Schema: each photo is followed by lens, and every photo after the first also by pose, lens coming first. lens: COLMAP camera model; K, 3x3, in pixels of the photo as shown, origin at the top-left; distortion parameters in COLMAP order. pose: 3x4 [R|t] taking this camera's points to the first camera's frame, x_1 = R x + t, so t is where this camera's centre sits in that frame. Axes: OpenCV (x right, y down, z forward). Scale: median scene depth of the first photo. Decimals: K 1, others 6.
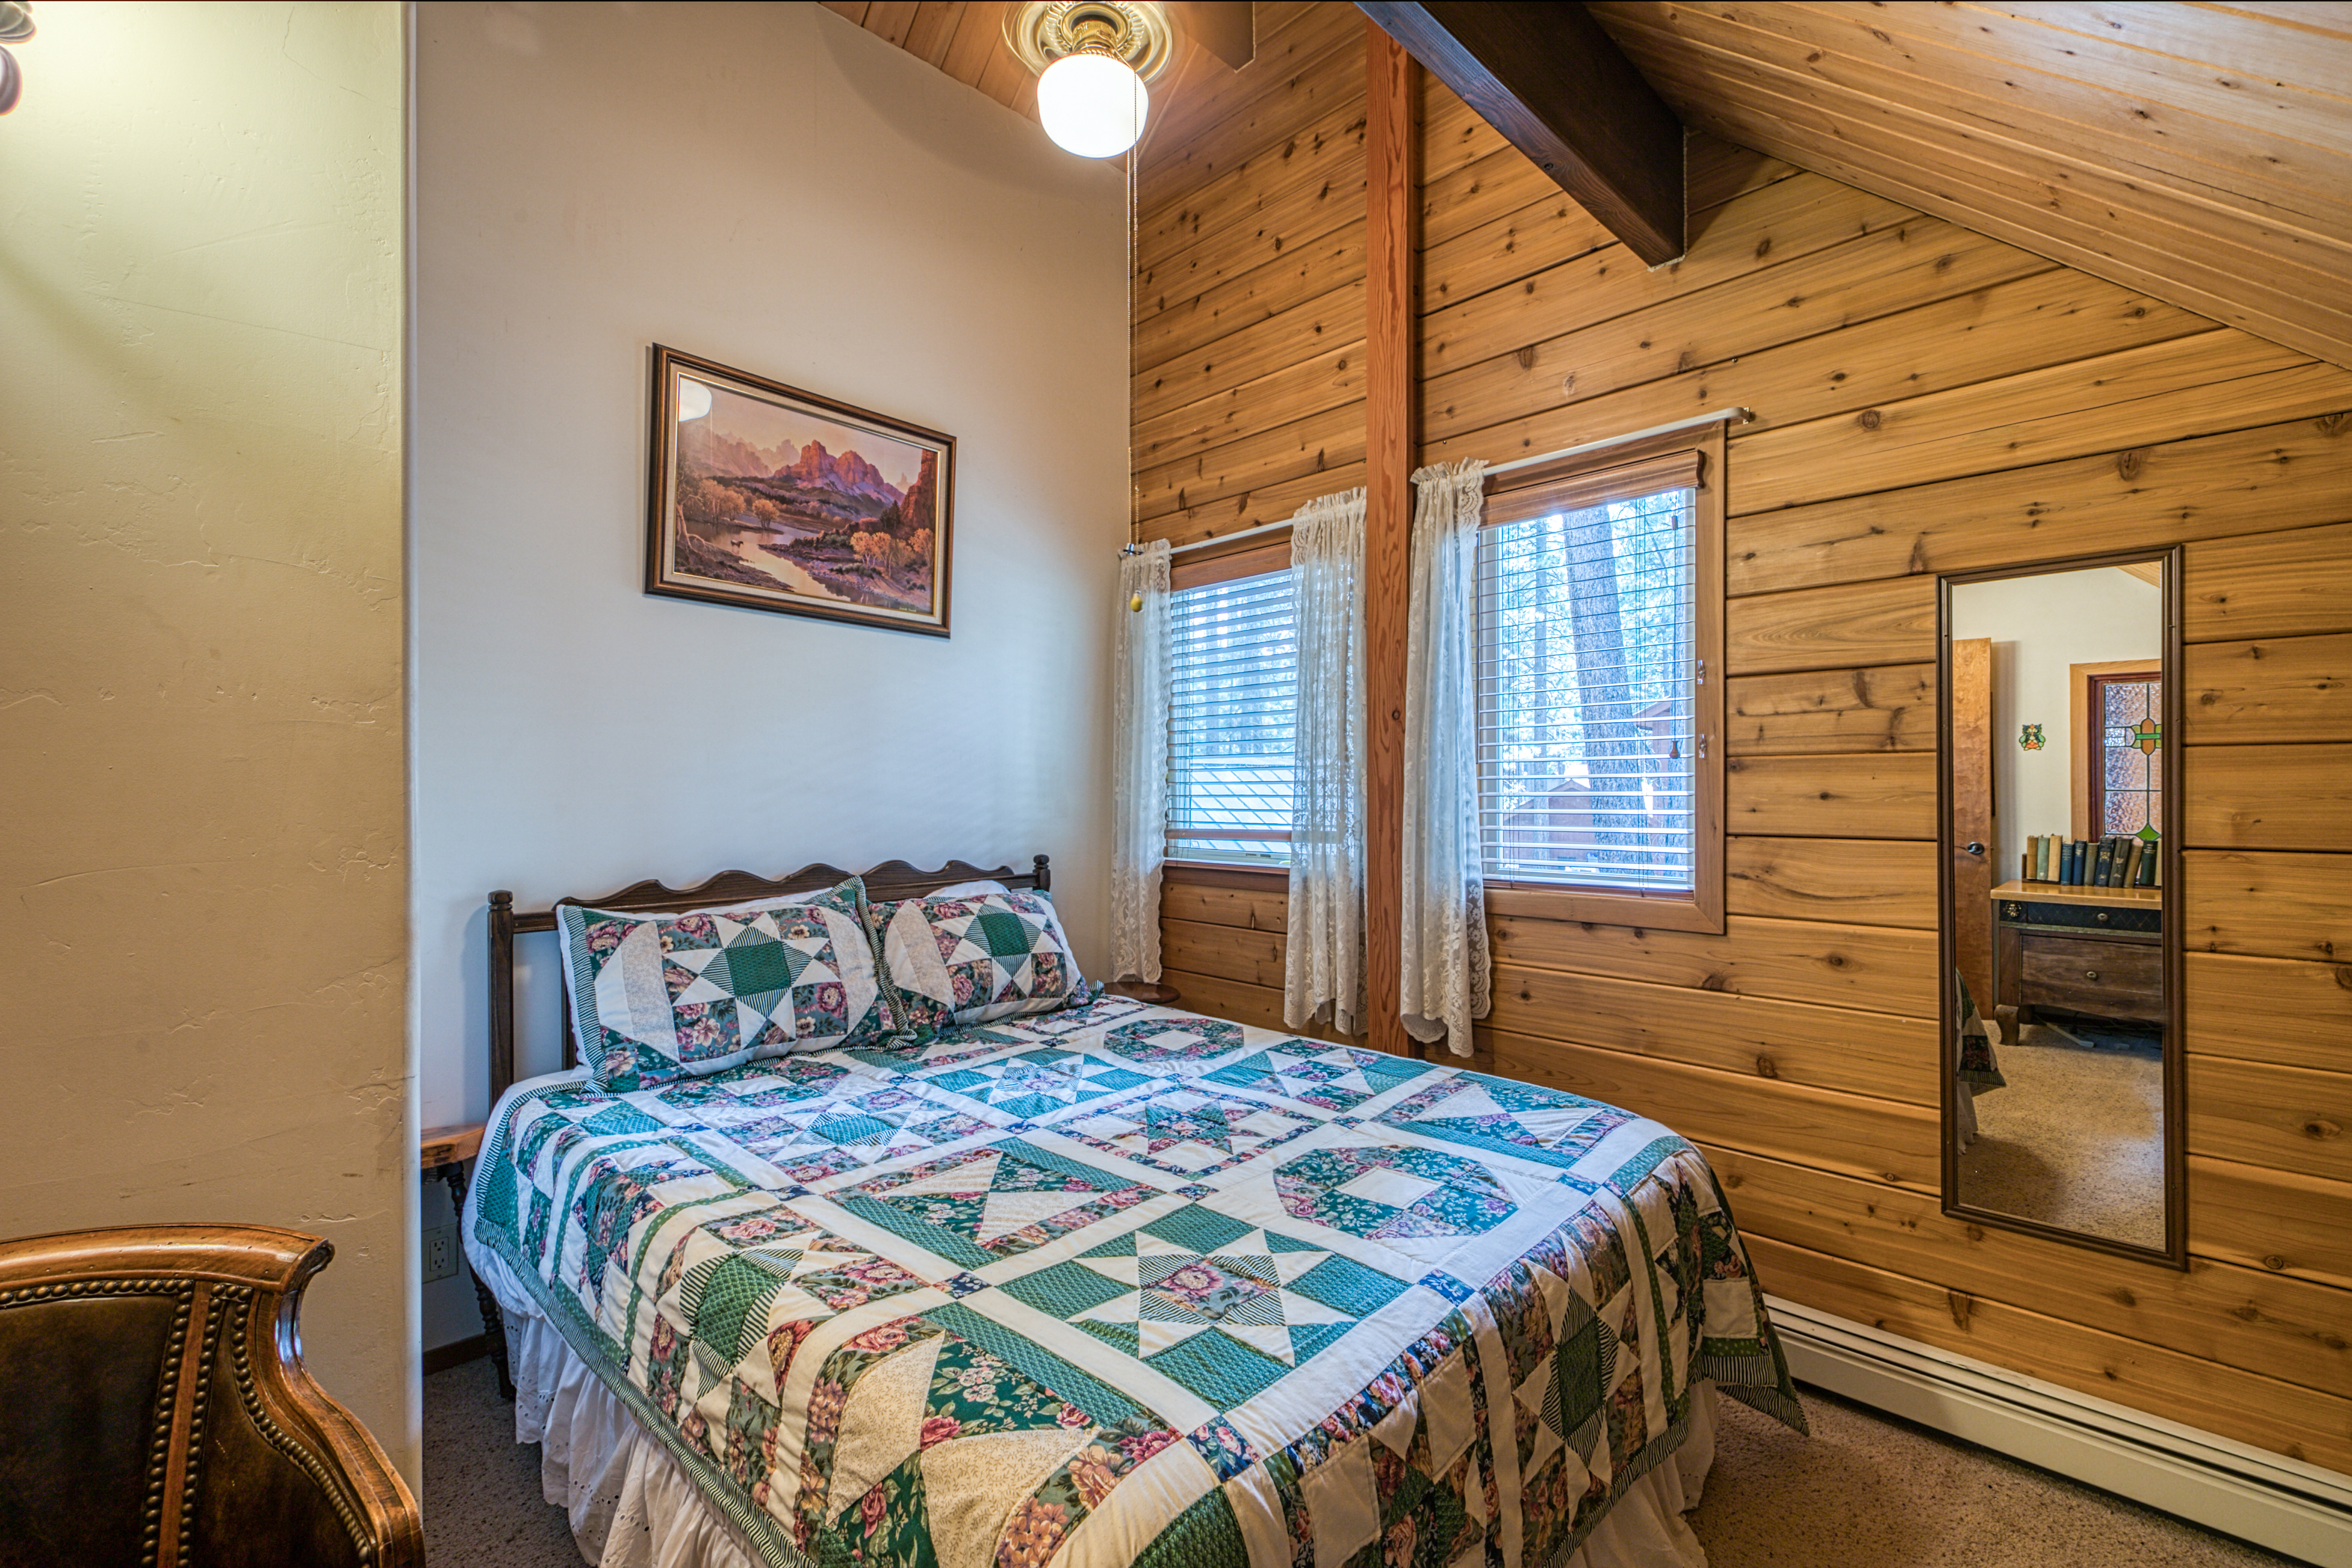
lens RADIAL K [[1027.7, 0, 1175.5], [0, 1027.7, 788.3], [0, 0, 1]] dist [0.005676, -0.000543]
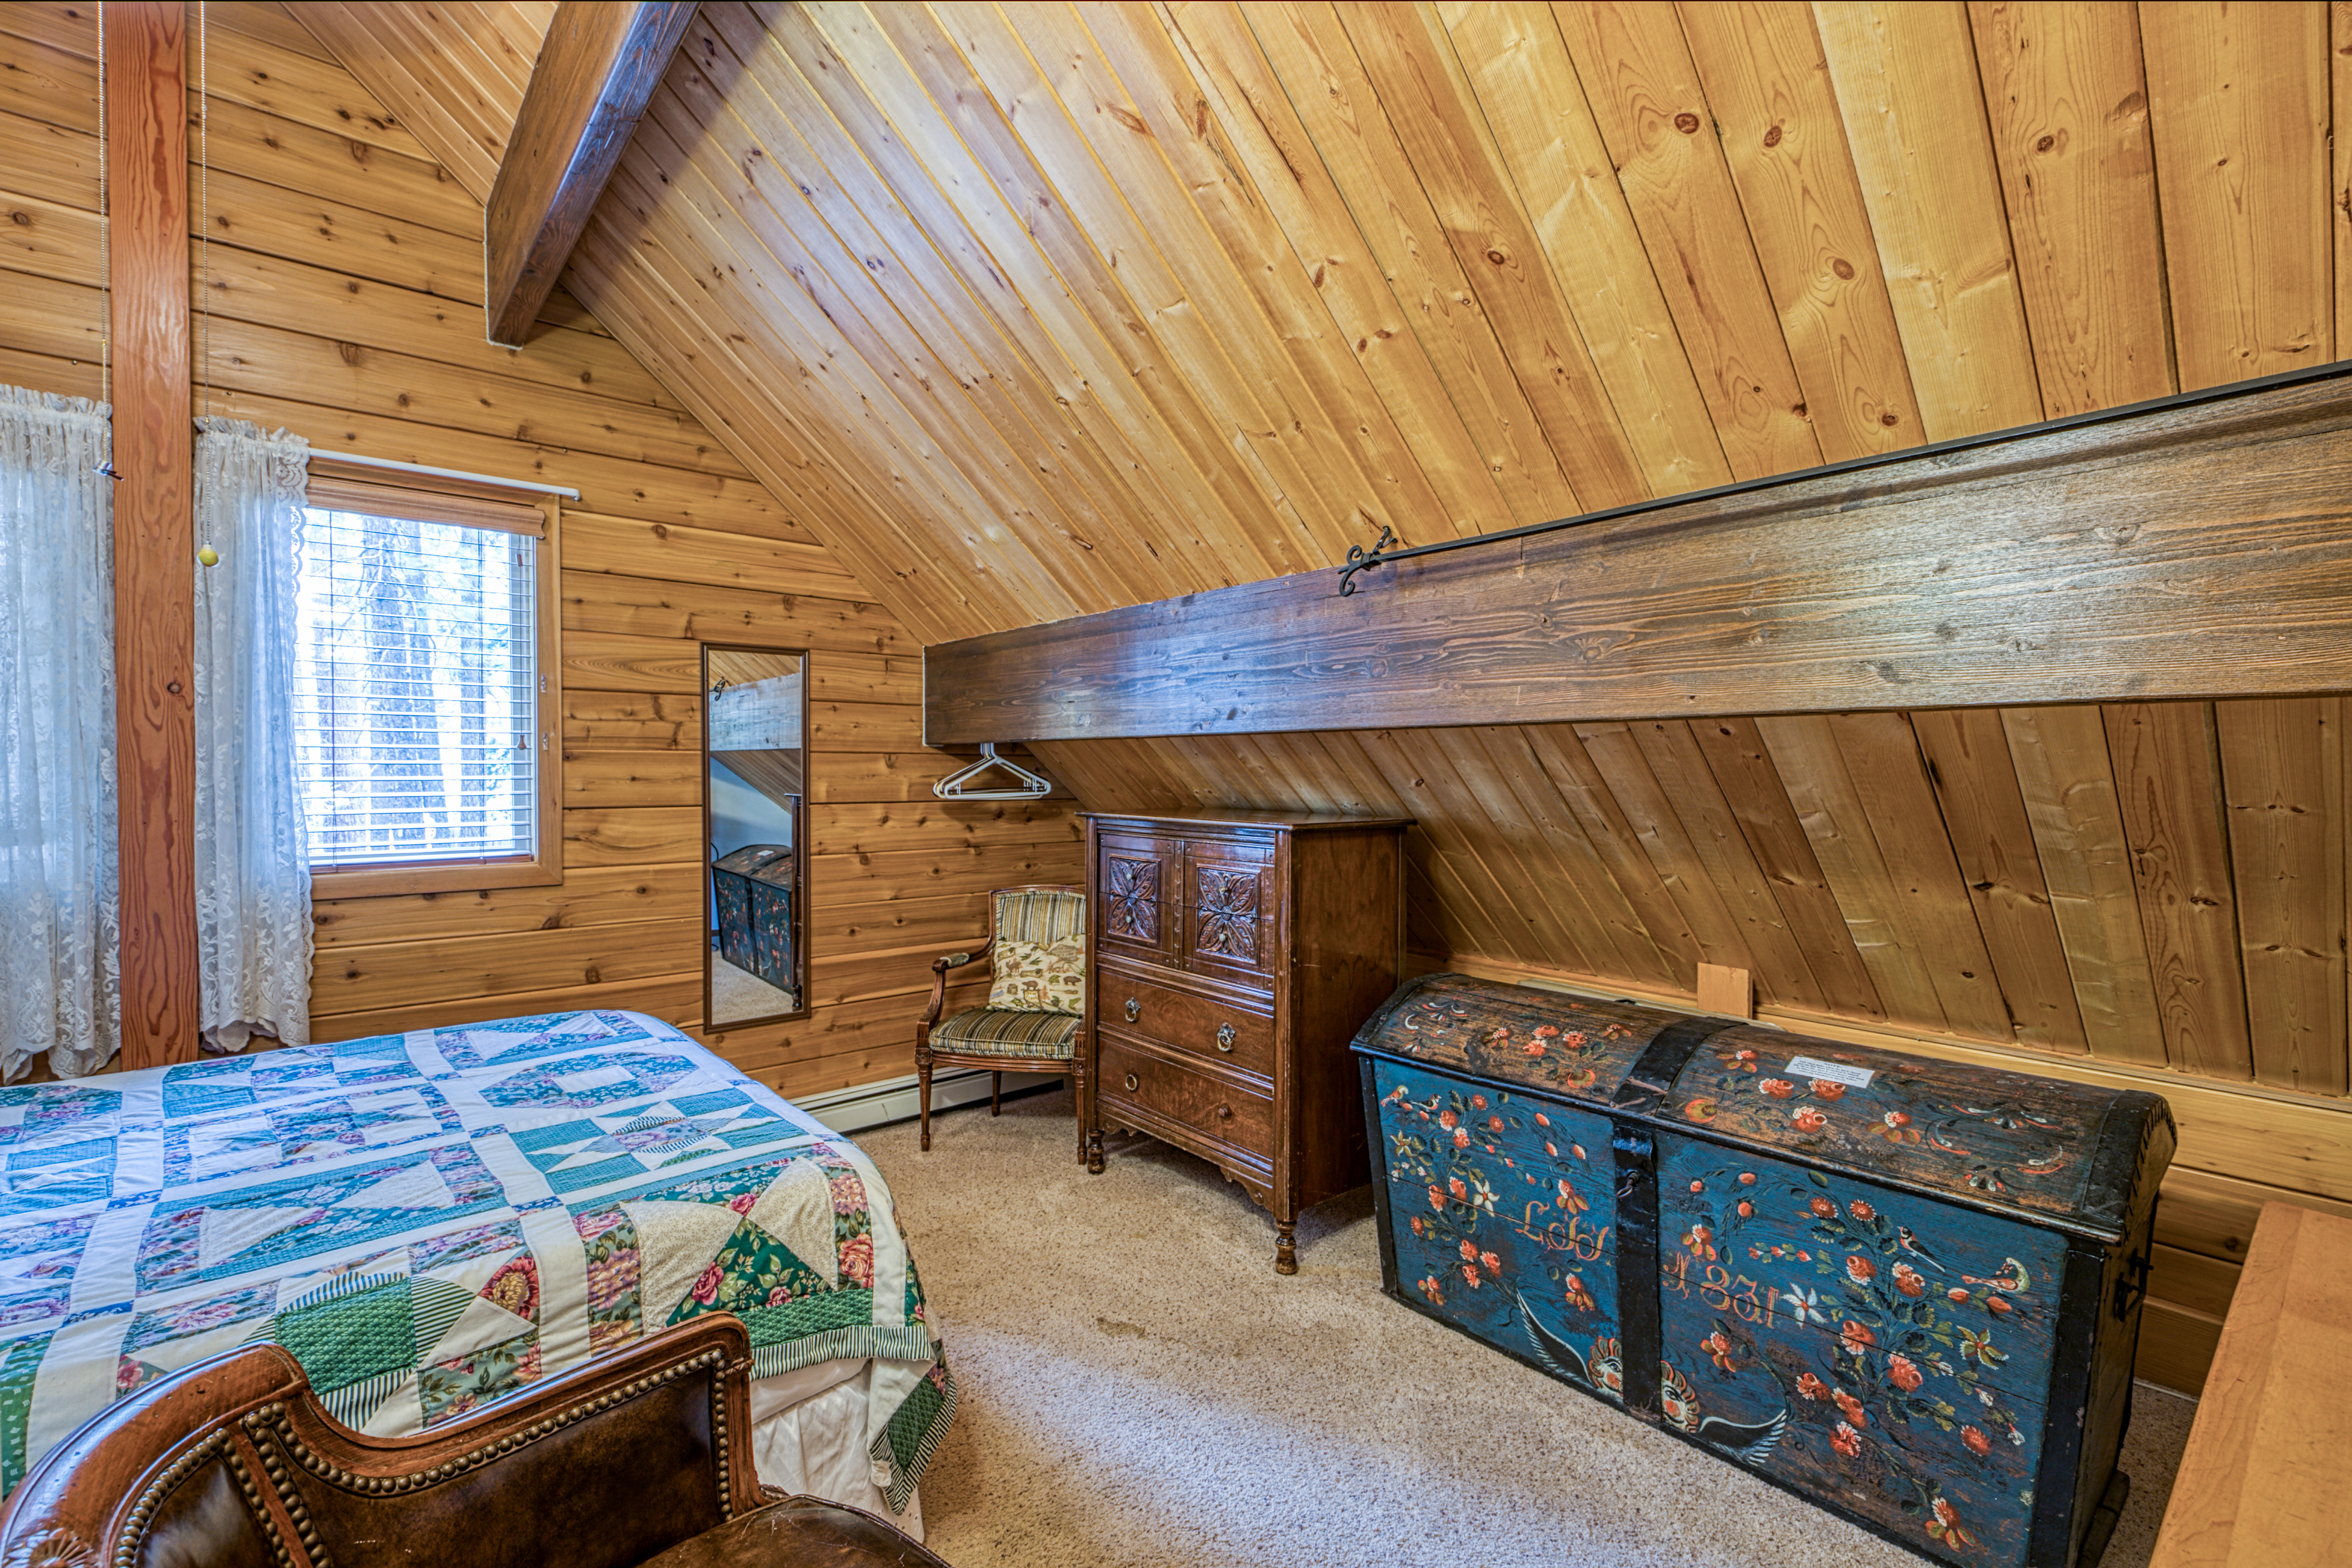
lens RADIAL K [[1027.7, 0, 1176.0], [0, 1027.7, 780.8], [0, 0, 1]] dist [0.005676, -0.000543]
pose [[0.083057, -0.006423, 0.996524, -0.895158], [-0.000932, 0.999978, 0.006523, 0.000060], [-0.996544, -0.001471, 0.083050, 0.134412]]
